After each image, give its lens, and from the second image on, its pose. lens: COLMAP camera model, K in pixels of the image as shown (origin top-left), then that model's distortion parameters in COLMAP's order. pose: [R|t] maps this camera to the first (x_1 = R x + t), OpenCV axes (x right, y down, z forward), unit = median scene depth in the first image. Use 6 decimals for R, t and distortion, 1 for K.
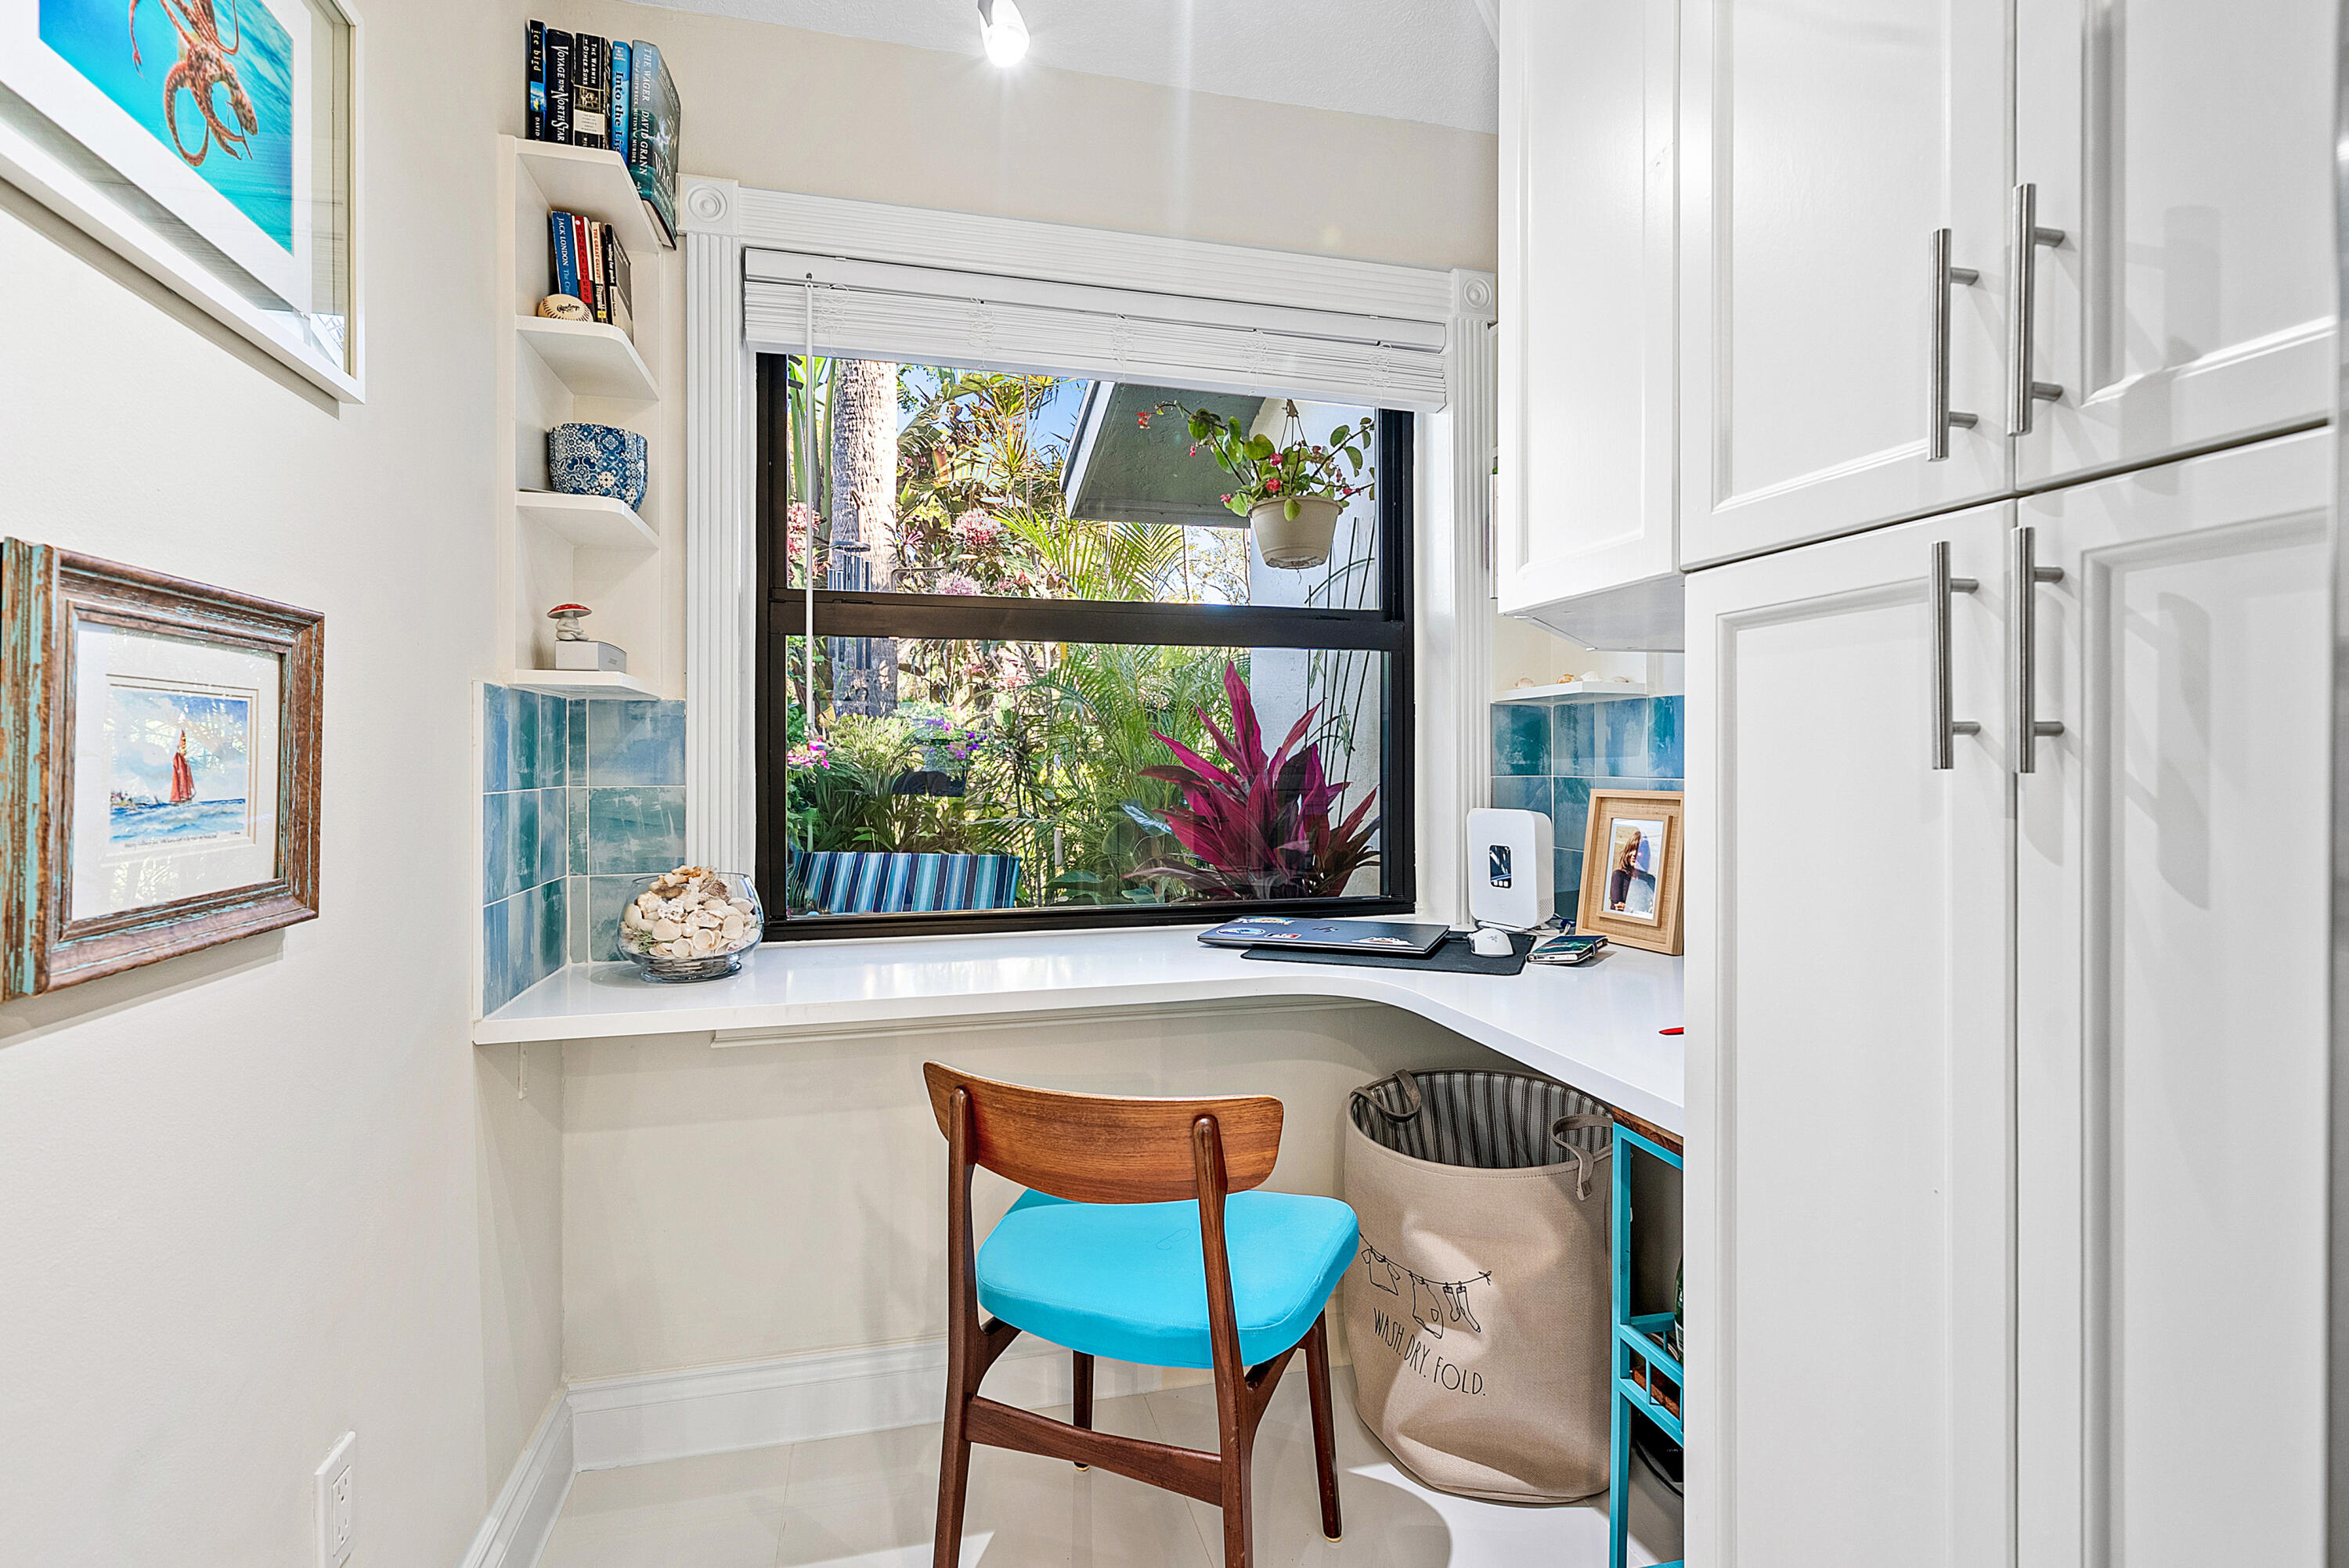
lens RADIAL K [[1112.1, 0, 1195.3], [0, 1112.1, 770.7], [0, 0, 1]] dist [0.008742, 0.000813]
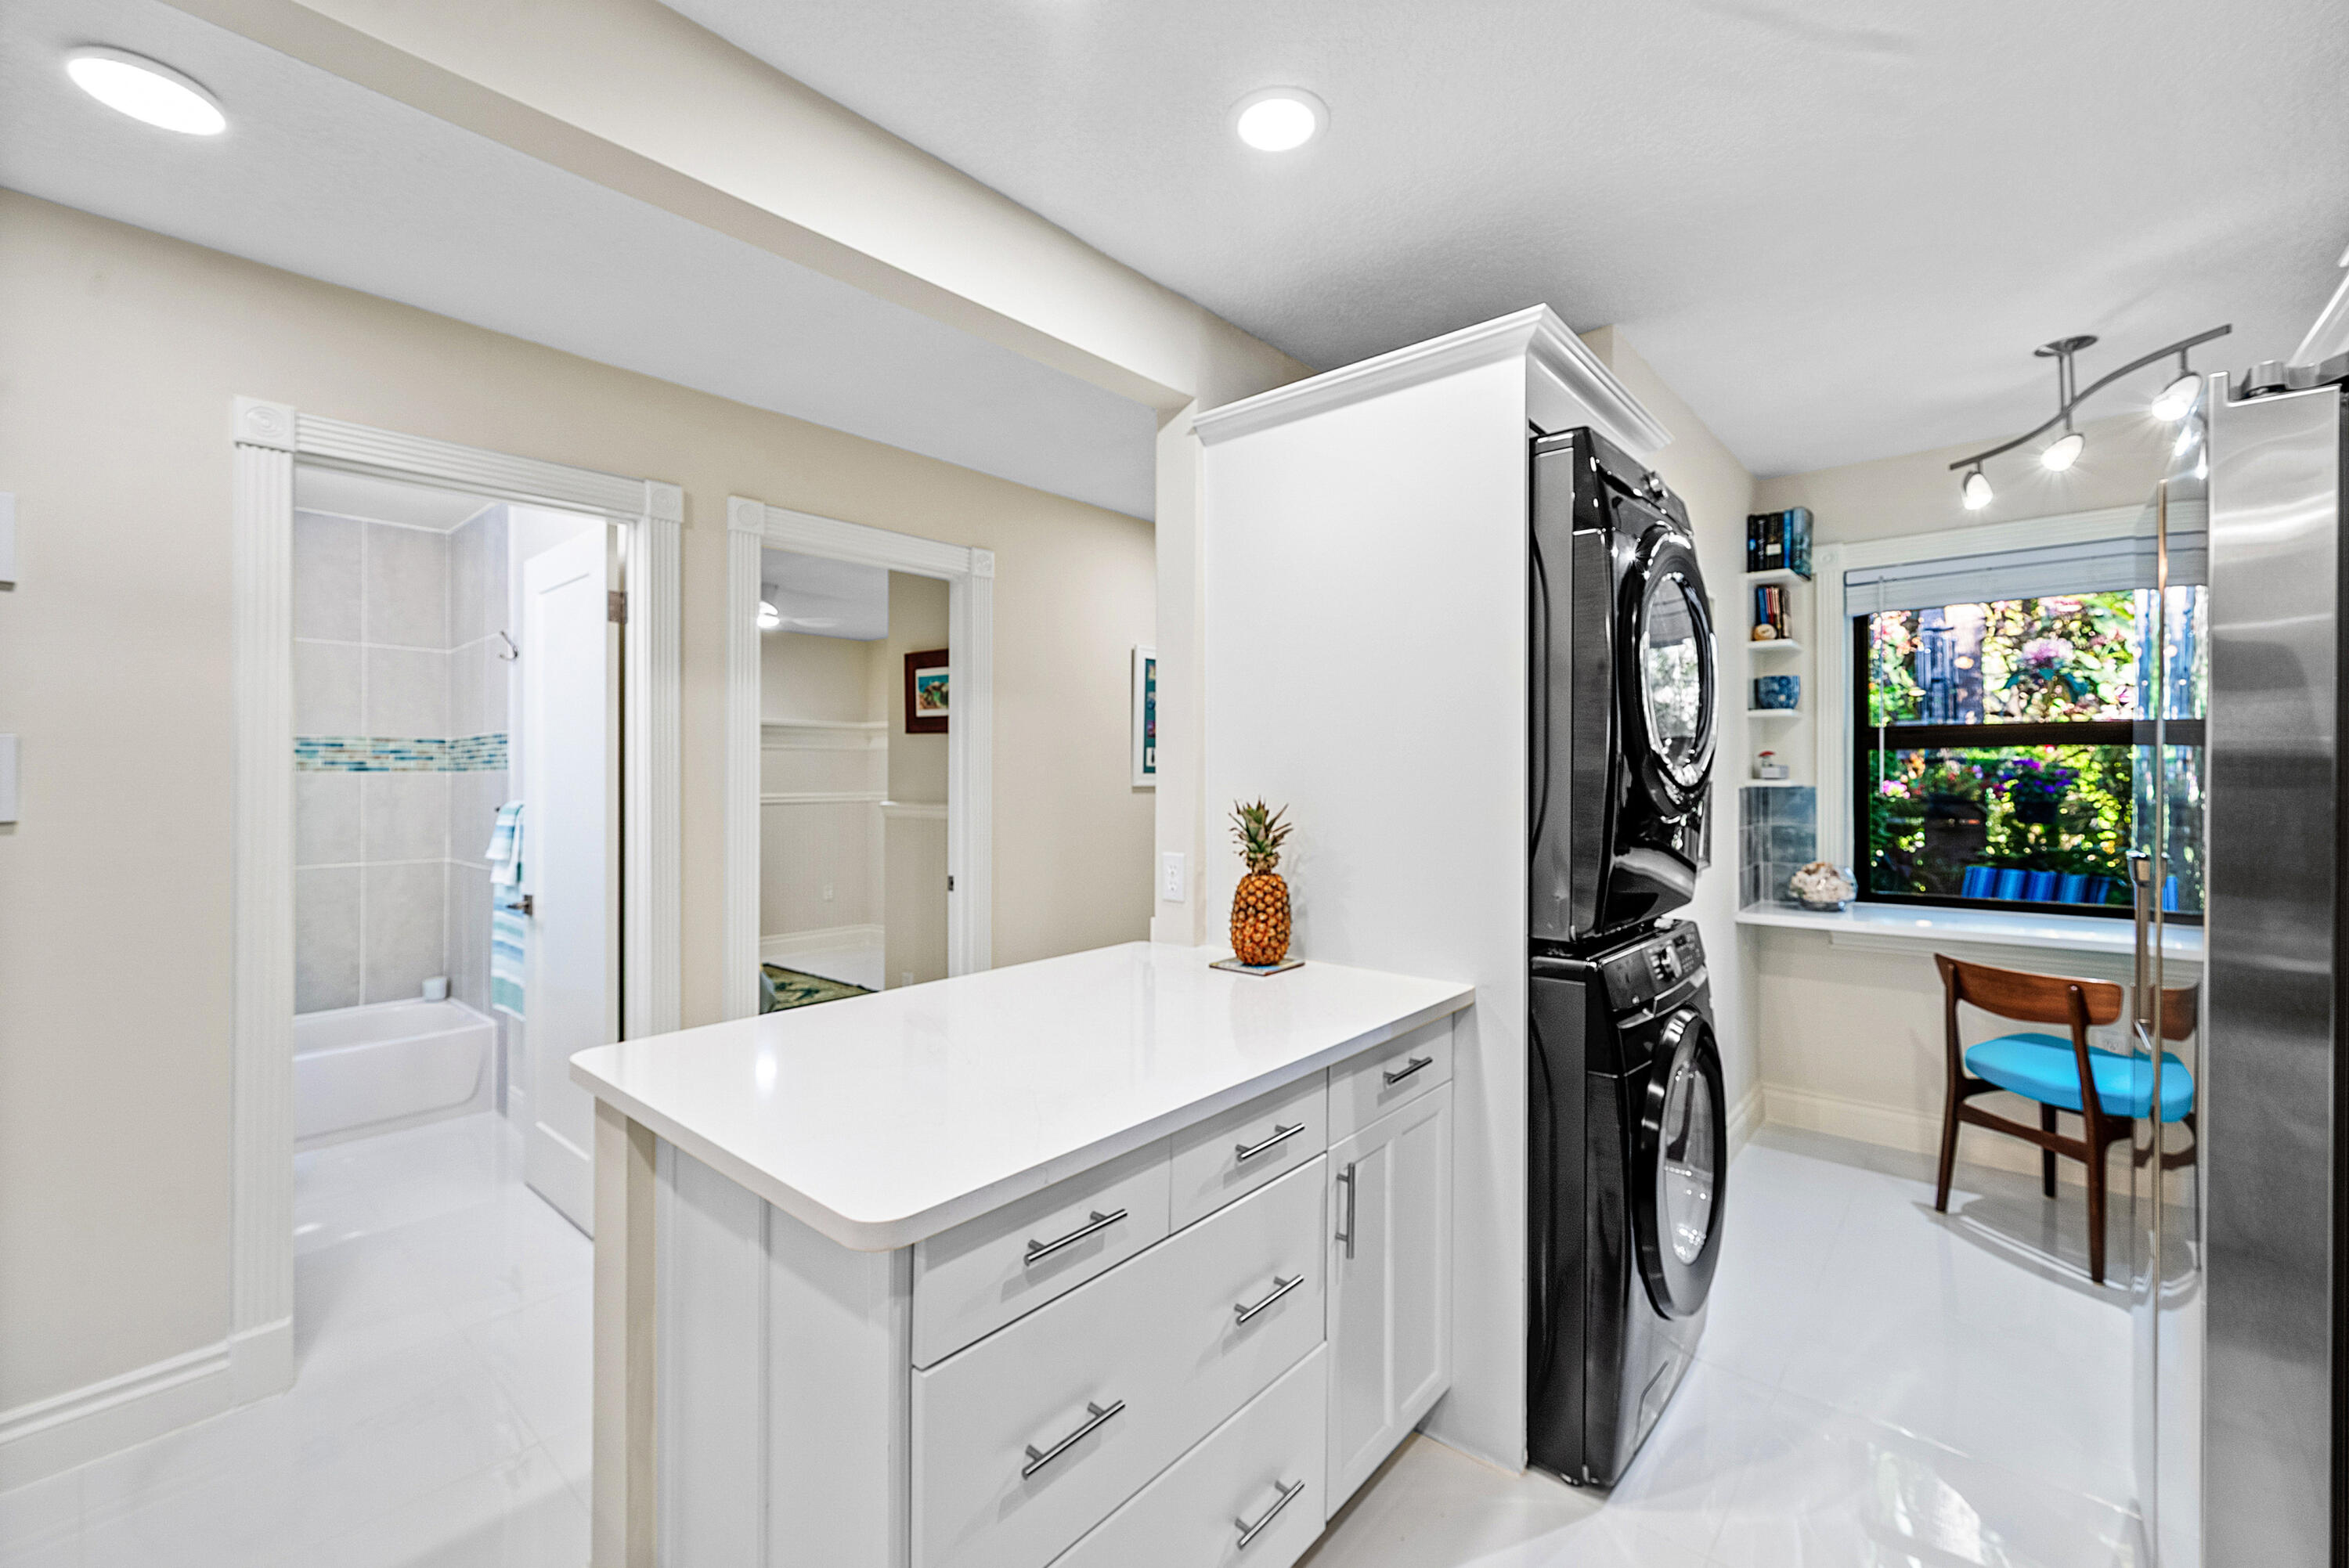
lens RADIAL K [[924.6, 0, 1193.5], [0, 924.6, 774.8], [0, 0, 1]] dist [-0.008170, -0.000112]
pose [[0.540298, -0.005605, -0.841455, 0.451607], [-0.001484, 0.999970, -0.007614, -0.077974], [0.841473, 0.005362, 0.540273, -1.124749]]
